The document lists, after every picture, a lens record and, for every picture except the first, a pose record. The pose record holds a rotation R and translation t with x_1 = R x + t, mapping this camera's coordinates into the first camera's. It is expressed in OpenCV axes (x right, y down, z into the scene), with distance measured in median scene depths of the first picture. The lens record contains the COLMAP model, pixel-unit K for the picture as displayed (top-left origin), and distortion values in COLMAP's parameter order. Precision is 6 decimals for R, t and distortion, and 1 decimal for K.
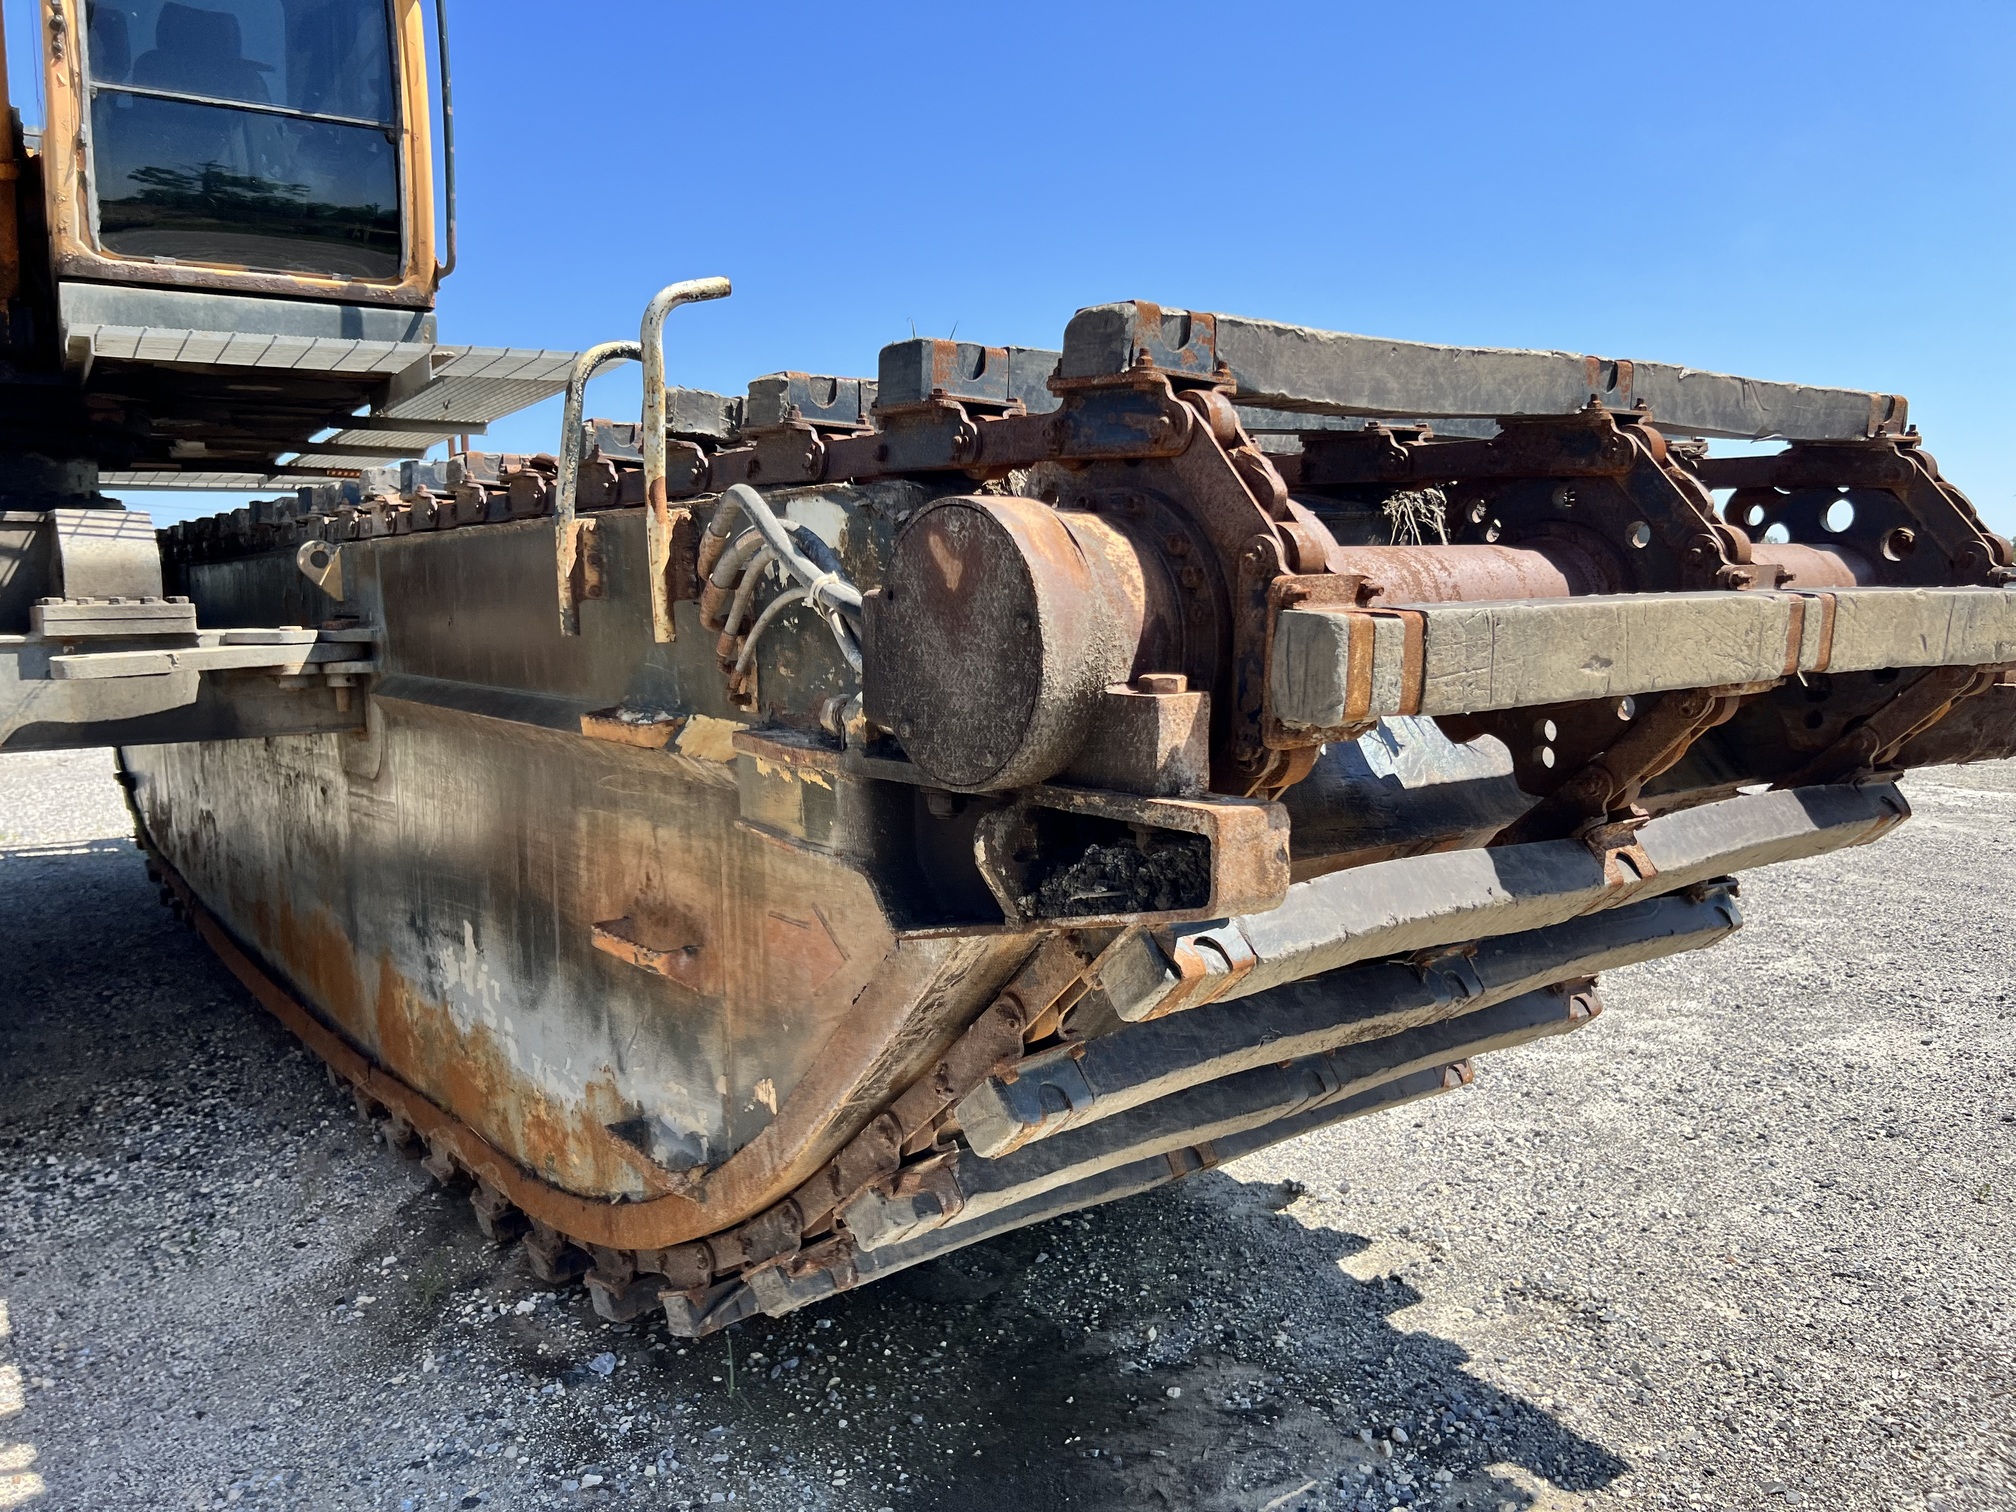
lens RADIAL K [[1525.6, 0, 1023.0], [0, 1525.6, 741.4], [0, 0, 1]] dist [0.058928, -0.070645]
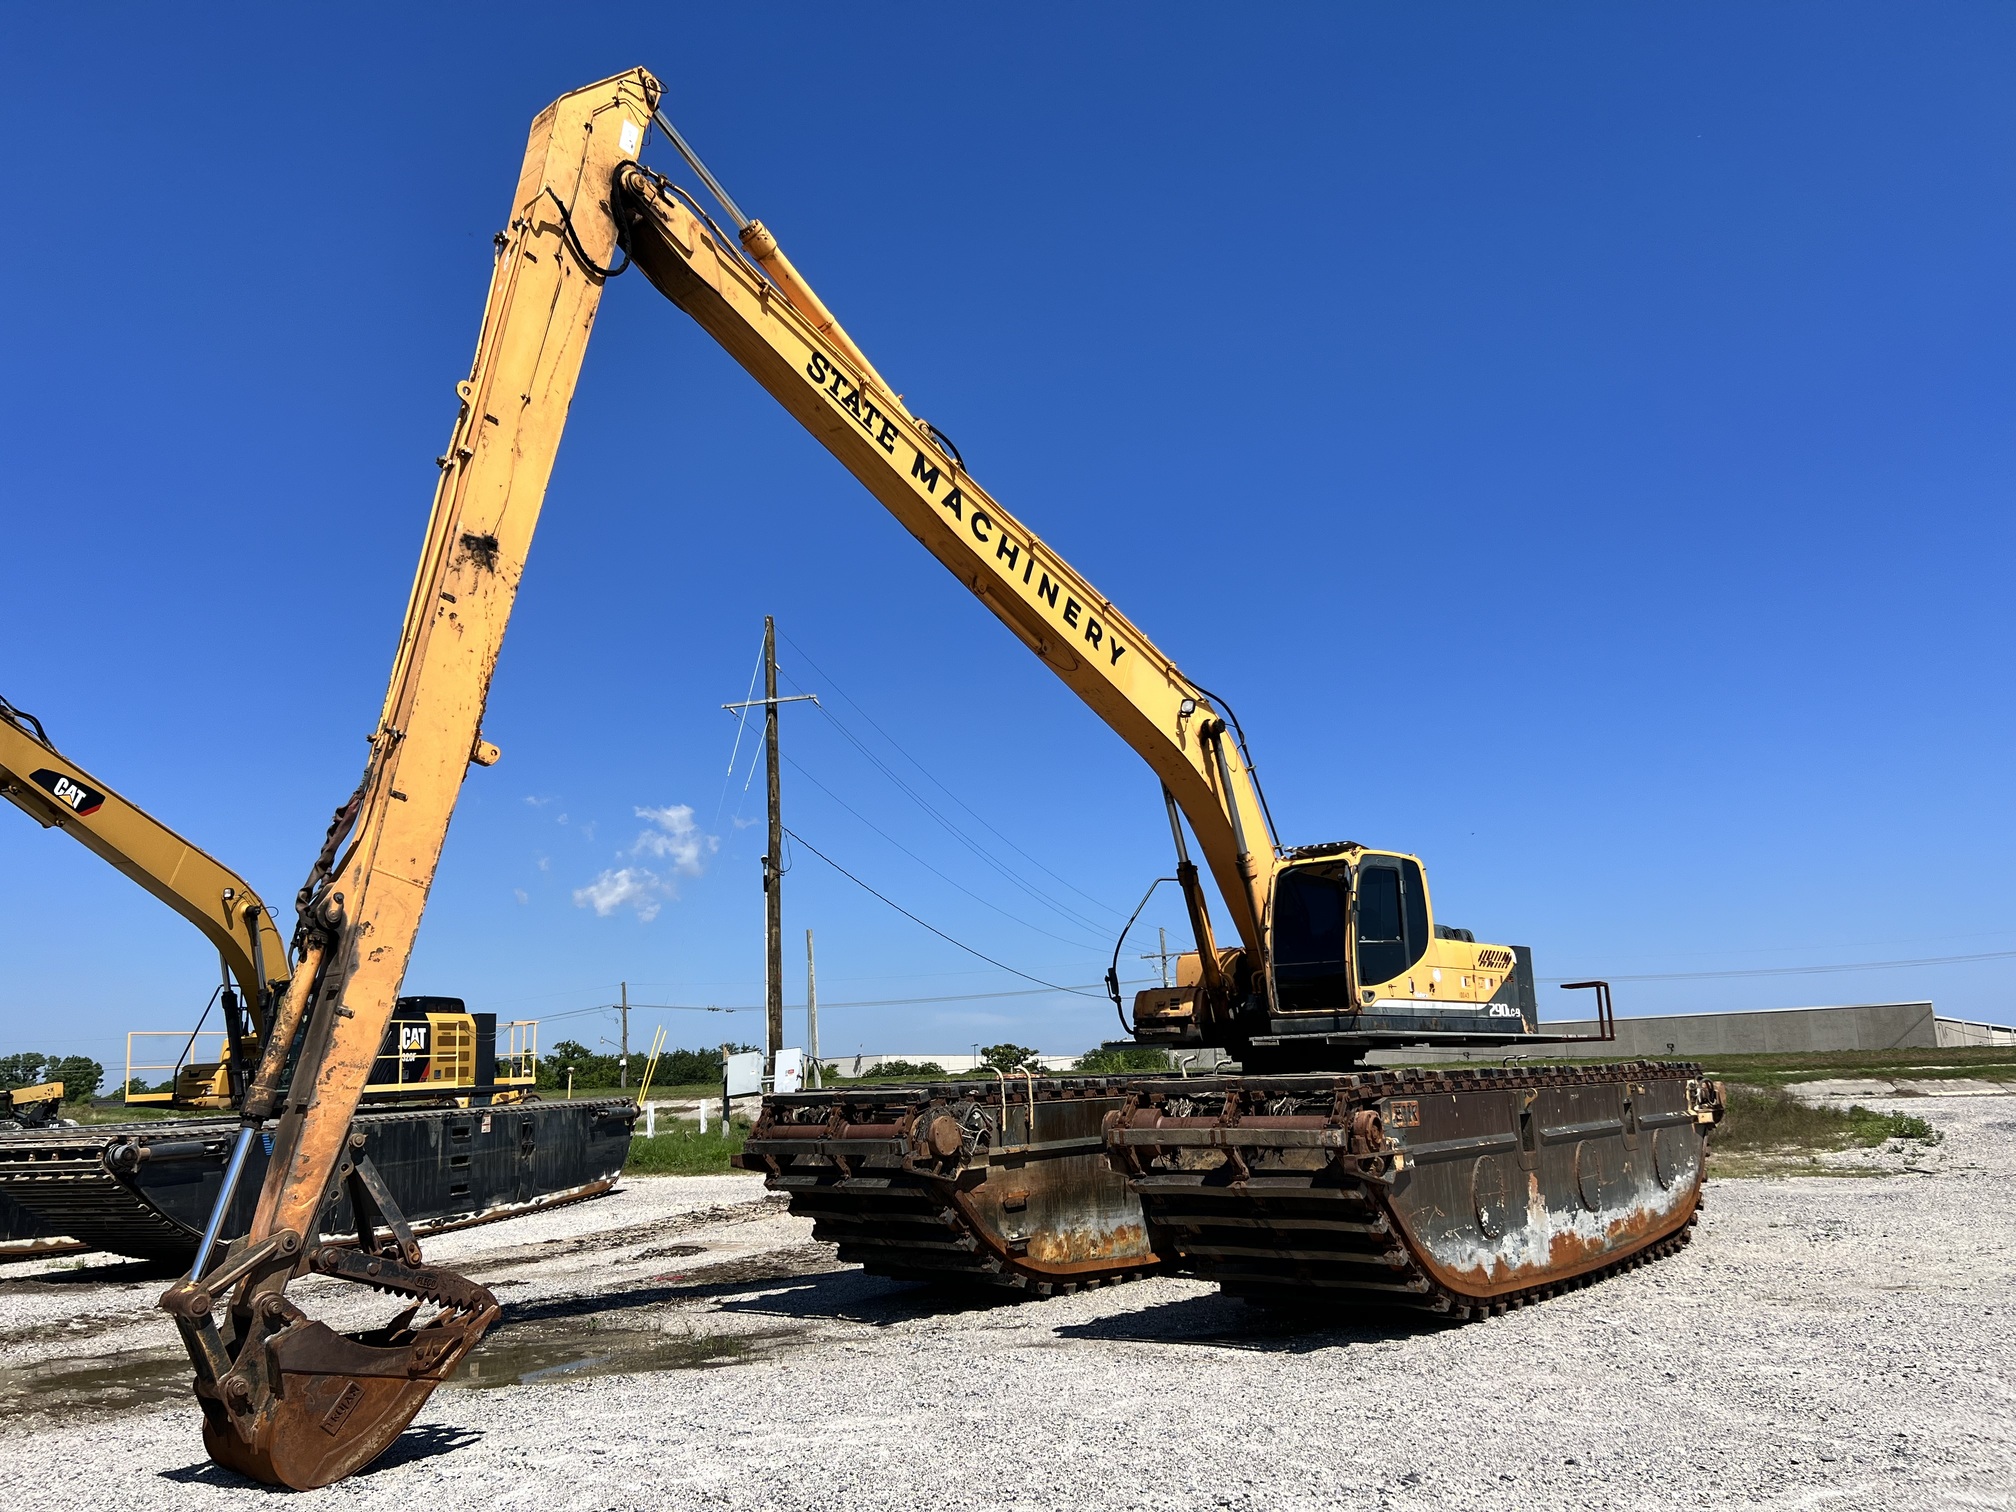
lens RADIAL K [[1514.8, 0, 1008.0], [0, 1514.8, 756.0], [0, 0, 1]] dist [0.082344, -0.134263]
pose [[0.284667, -0.193903, -0.938811, 2.762280], [-0.071448, 0.972314, -0.222487, -0.058000], [0.955960, 0.130411, 0.262932, -0.640596]]
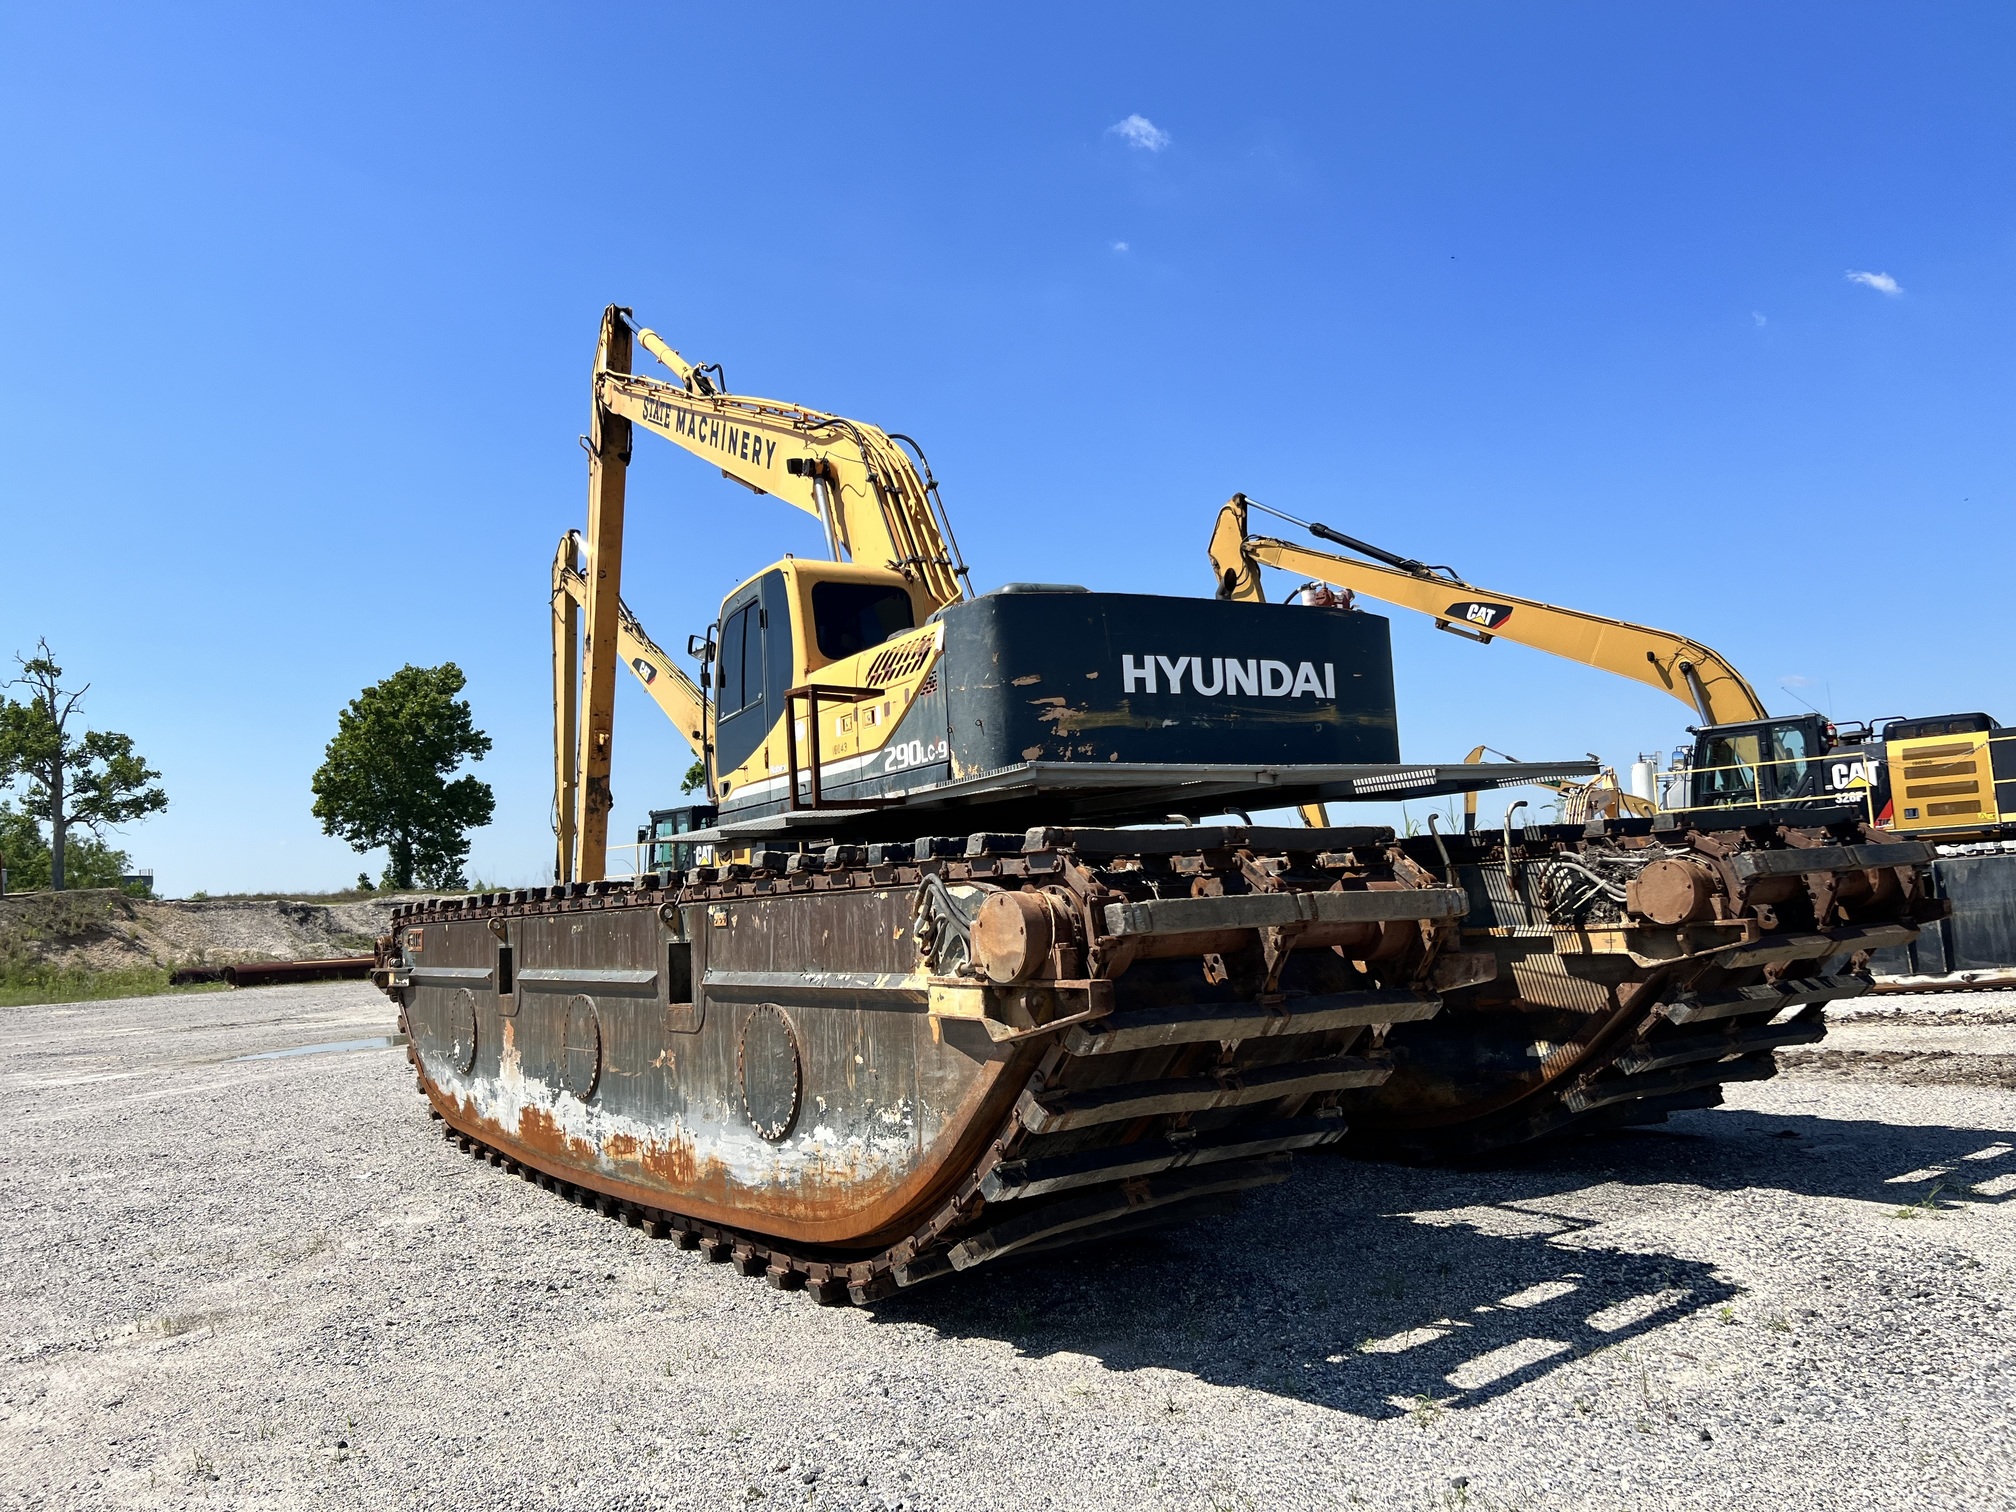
lens RADIAL K [[1514.8, 0, 1008.0], [0, 1514.8, 756.0], [0, 0, 1]] dist [0.082344, -0.134263]
pose [[-0.997340, 0.064987, 0.032995, -1.074614], [0.065068, 0.997880, 0.001382, -0.396615], [-0.032835, 0.003525, -0.999455, 3.931113]]
